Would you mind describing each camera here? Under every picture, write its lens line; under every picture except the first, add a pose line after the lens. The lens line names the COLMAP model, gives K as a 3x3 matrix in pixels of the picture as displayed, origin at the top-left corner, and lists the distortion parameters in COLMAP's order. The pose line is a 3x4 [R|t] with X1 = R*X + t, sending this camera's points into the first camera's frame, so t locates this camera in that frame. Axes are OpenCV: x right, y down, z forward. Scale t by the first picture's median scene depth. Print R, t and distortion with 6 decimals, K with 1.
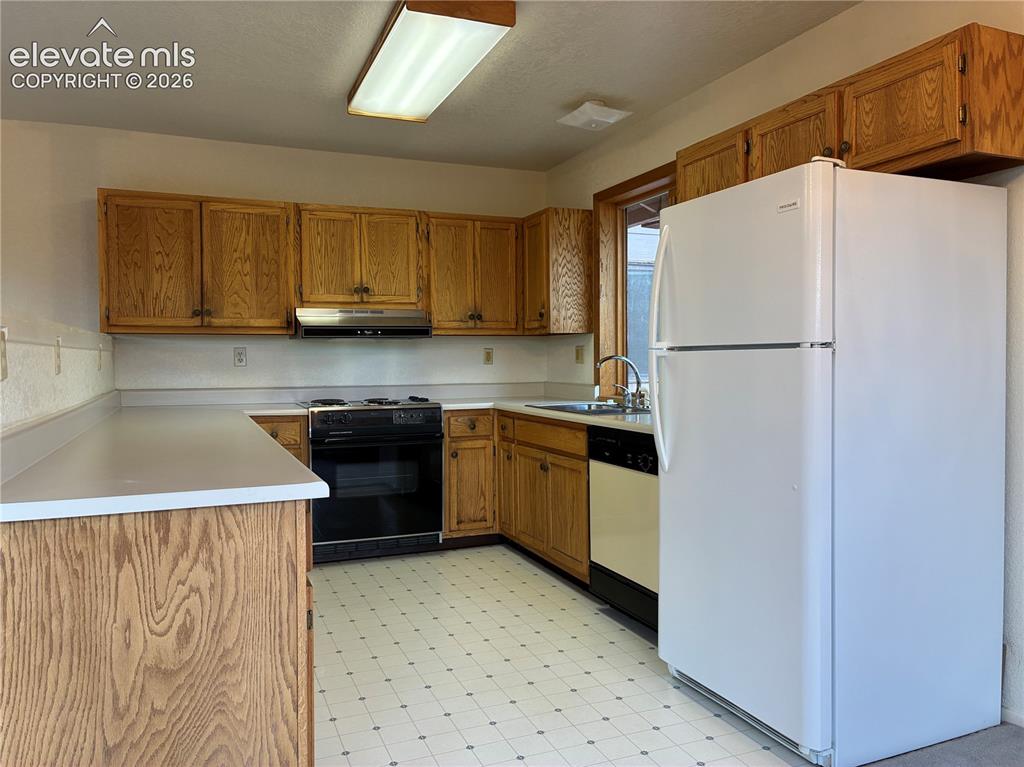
lens RADIAL K [[775.0, 0, 512.0], [0, 775.0, 383.5], [0, 0, 1]] dist [-0.047513, 0.073814]
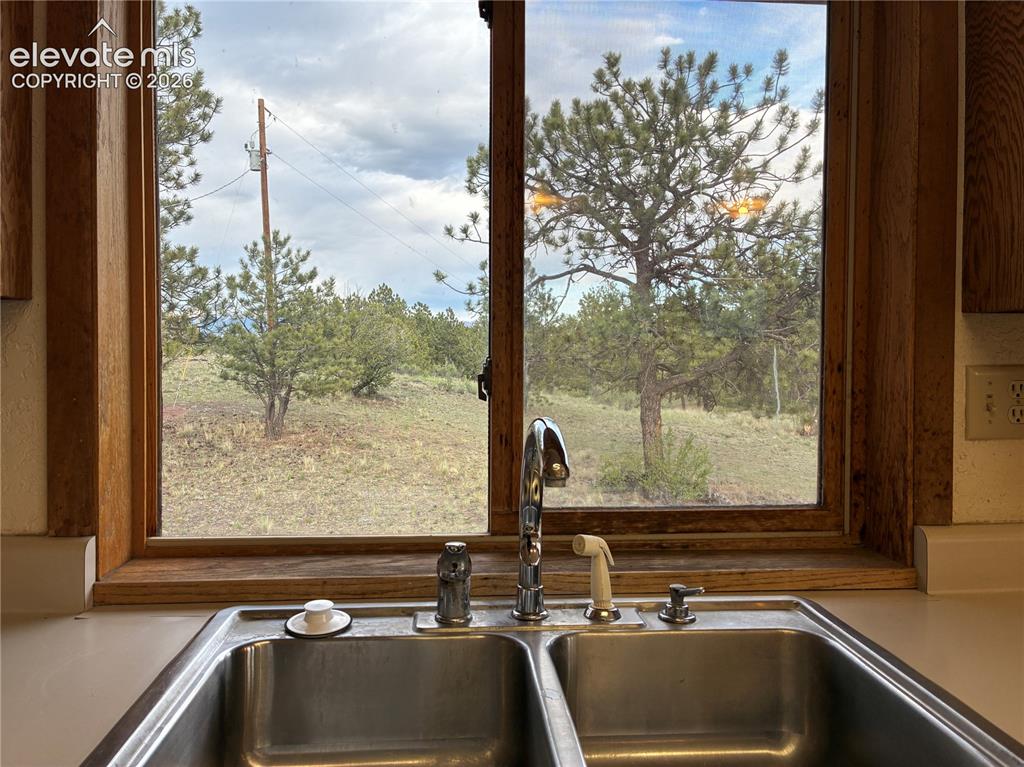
lens RADIAL K [[775.0, 0, 512.0], [0, 775.0, 383.5], [0, 0, 1]] dist [-0.047513, 0.073814]
pose [[0.301149, -0.025027, 0.953249, -0.066571], [0.020466, 0.999595, 0.019779, -0.044146], [-0.953358, 0.013553, 0.301539, 0.830163]]
